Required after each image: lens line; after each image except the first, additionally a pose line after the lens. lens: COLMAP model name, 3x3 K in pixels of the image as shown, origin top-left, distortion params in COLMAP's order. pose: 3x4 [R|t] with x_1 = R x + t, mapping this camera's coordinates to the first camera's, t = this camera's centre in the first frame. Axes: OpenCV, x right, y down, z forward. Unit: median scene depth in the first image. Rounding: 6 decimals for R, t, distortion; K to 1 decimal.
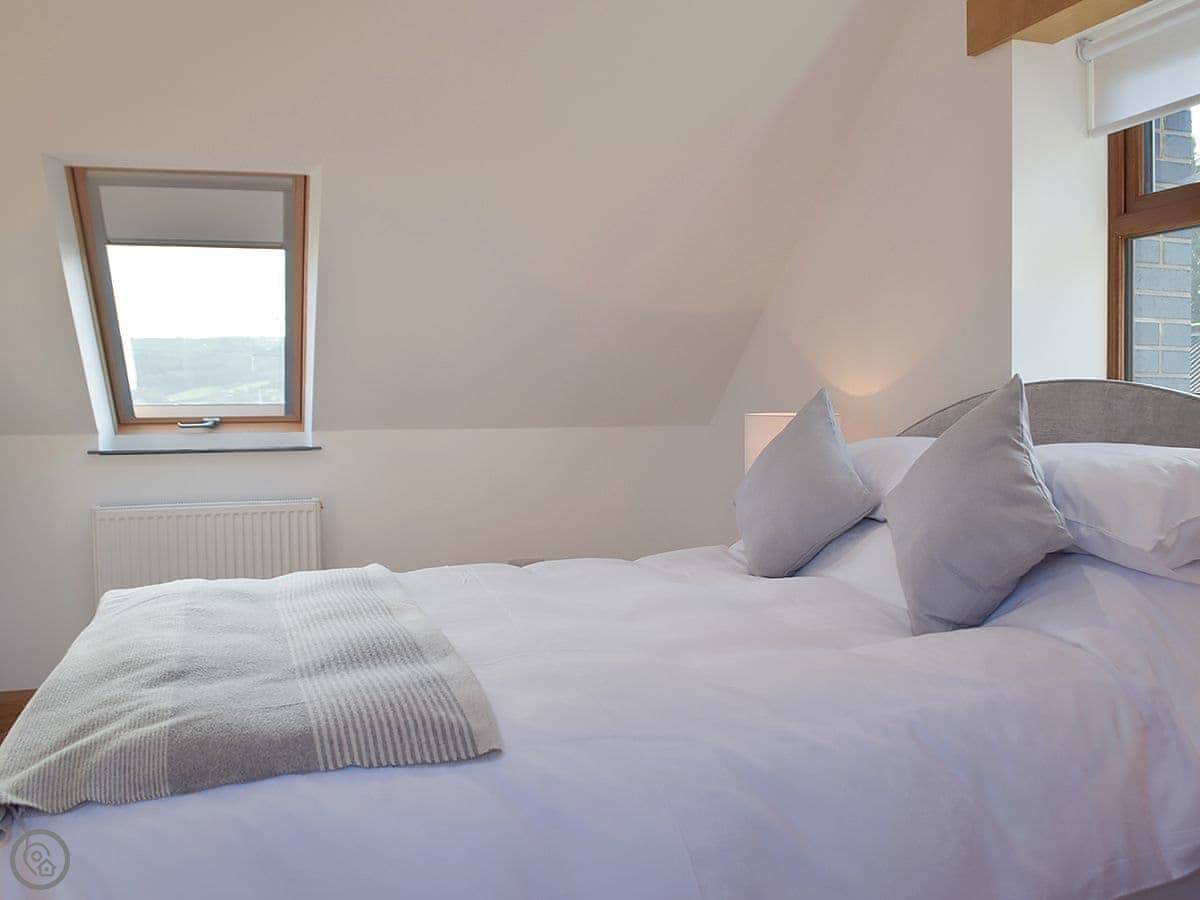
lens RADIAL K [[1132.9, 0, 619.8], [0, 1132.9, 423.6], [0, 0, 1]] dist [-0.050693, -0.000396]
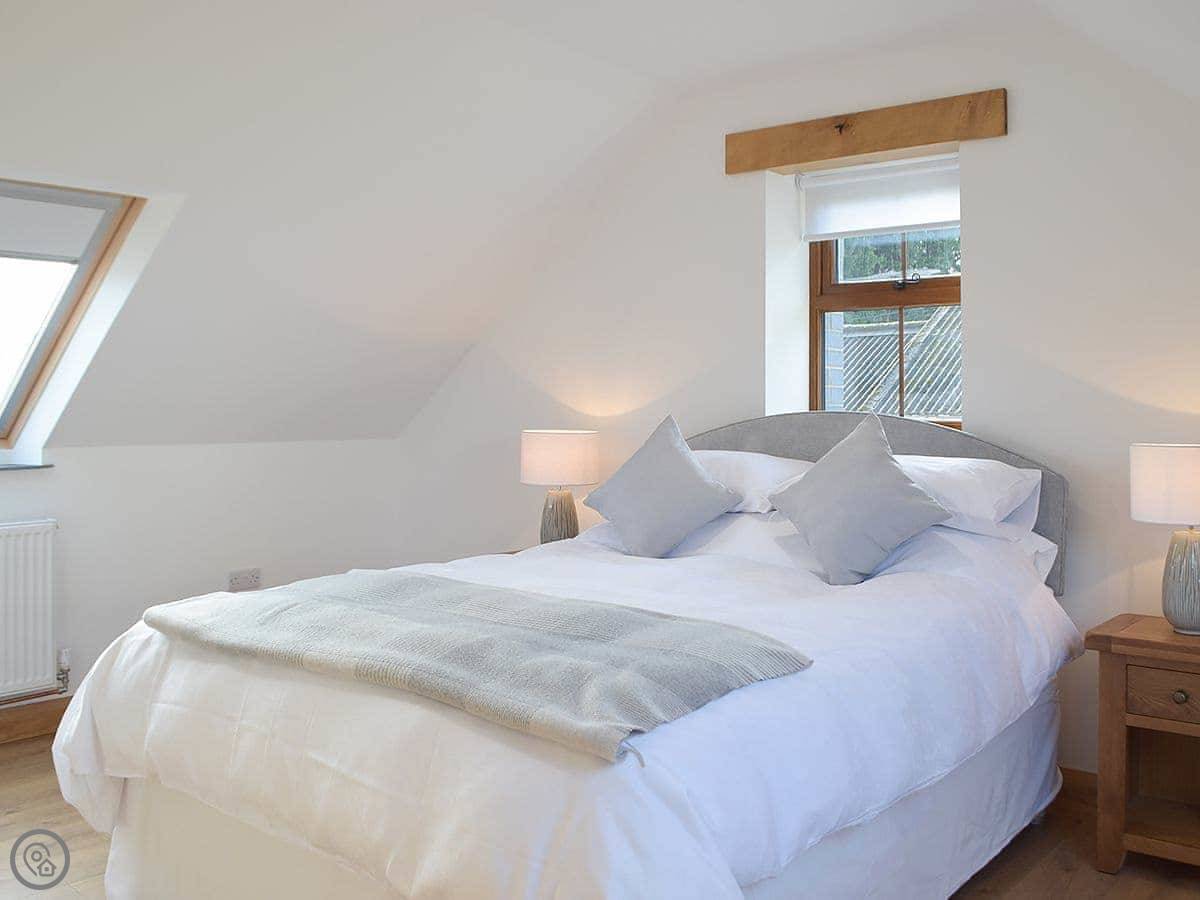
lens RADIAL K [[1132.9, 0, 619.8], [0, 1132.9, 423.6], [0, 0, 1]] dist [-0.050693, -0.000396]
pose [[0.833212, -0.005053, 0.552931, -0.587119], [0.002955, 0.999985, 0.004685, -0.027097], [-0.552946, -0.002270, 0.833214, -0.090368]]
